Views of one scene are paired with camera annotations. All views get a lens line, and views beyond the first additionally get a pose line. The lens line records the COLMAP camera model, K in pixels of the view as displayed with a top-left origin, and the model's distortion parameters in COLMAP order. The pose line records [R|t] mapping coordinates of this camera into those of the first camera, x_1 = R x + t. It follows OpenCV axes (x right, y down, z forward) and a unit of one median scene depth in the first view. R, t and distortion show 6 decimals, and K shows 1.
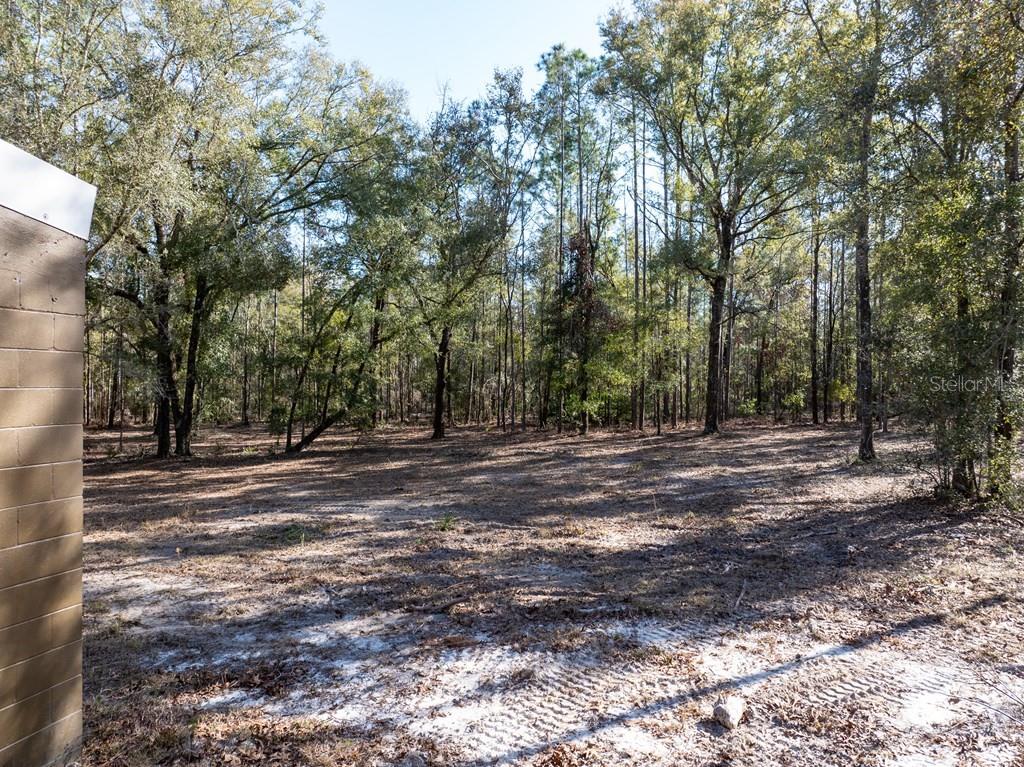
lens RADIAL K [[719.9, 0, 512.0], [0, 719.9, 383.5], [0, 0, 1]] dist [-0.055915, 0.027004]
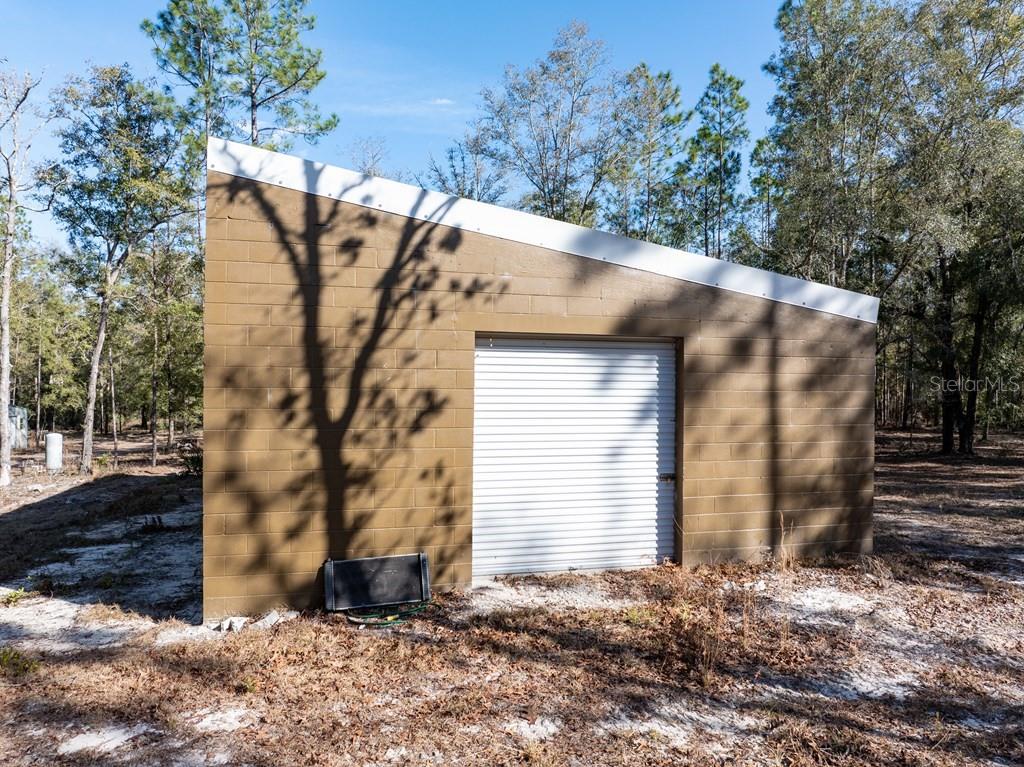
lens RADIAL K [[719.9, 0, 512.0], [0, 719.9, 383.5], [0, 0, 1]] dist [-0.055915, 0.027004]
pose [[0.520238, -0.001944, -0.854019, 0.129986], [-0.004548, 0.999977, -0.005046, 0.000224], [0.854009, 0.006509, 0.520217, -0.208997]]
